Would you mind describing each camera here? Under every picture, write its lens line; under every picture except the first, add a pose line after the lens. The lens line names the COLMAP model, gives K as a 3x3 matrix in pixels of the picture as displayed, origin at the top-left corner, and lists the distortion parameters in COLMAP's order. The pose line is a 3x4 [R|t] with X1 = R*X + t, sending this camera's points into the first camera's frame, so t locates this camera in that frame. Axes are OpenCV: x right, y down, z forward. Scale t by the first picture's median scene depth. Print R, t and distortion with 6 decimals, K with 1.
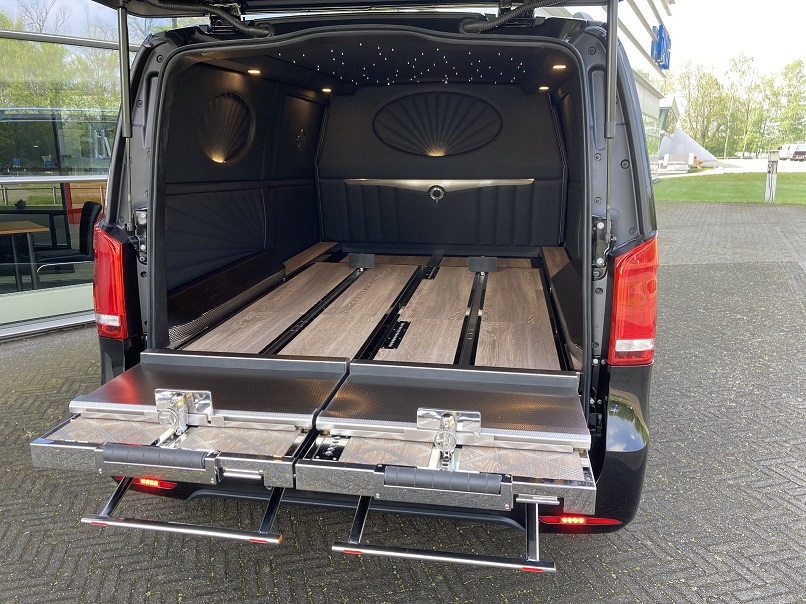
lens RADIAL K [[676.1, 0, 401.7], [0, 676.1, 305.1], [0, 0, 1]] dist [0.032567, -0.037874]
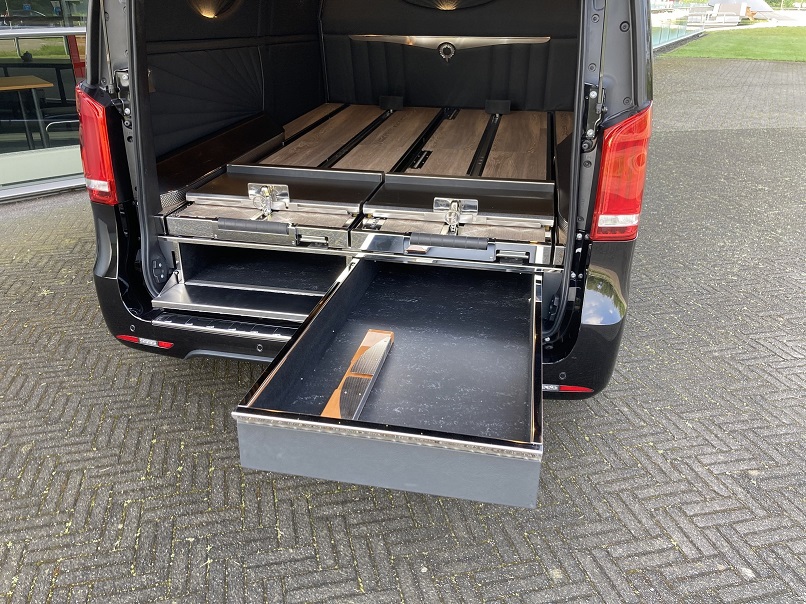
lens RADIAL K [[676.1, 0, 401.7], [0, 676.1, 305.1], [0, 0, 1]] dist [0.032567, -0.037874]
pose [[0.999189, 0.021911, -0.033785, 0.051801], [-0.014706, 0.979607, 0.200385, -0.011838], [0.037487, -0.199726, 0.979134, -0.005578]]
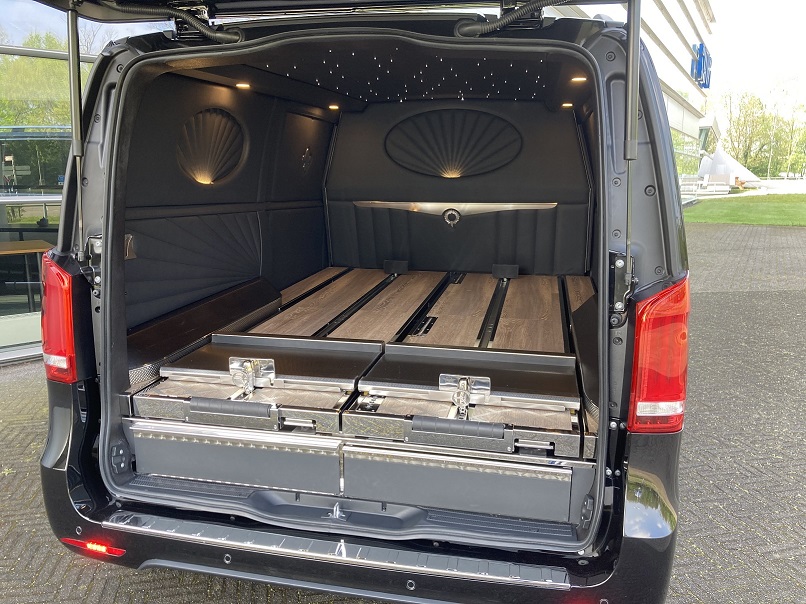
lens RADIAL K [[673.1, 0, 400.0], [0, 673.1, 304.6], [0, 0, 1]] dist [0.055625, -0.073639]
pose [[0.998524, 0.015158, -0.052161, 0.055362], [-0.016567, 0.999507, -0.026681, -0.032826], [0.051731, 0.027506, 0.998282, 0.126951]]
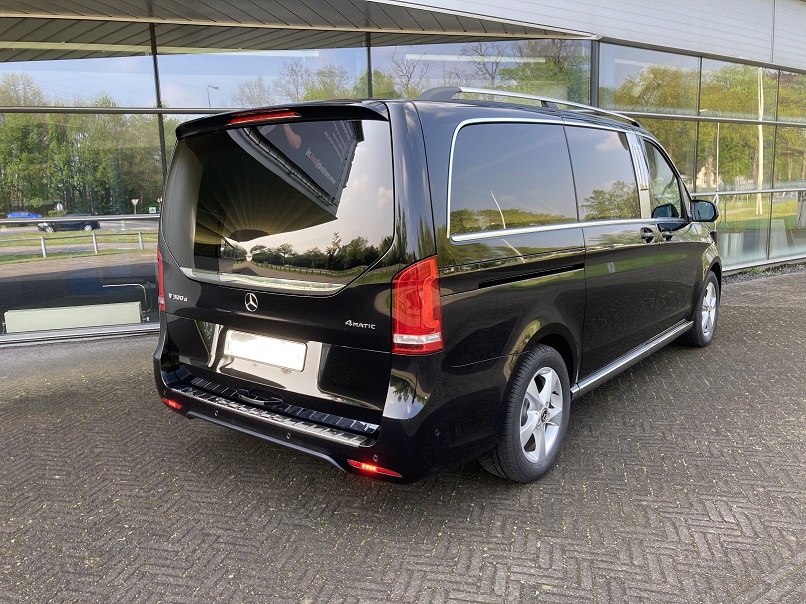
lens RADIAL K [[676.2, 0, 393.3], [0, 676.2, 300.7], [0, 0, 1]] dist [0.120012, -0.219887]
pose [[0.867845, 0.062448, -0.492895, 0.777690], [-0.086033, 0.995971, -0.025292, 0.014156], [0.489330, 0.064355, 0.869721, -0.144039]]
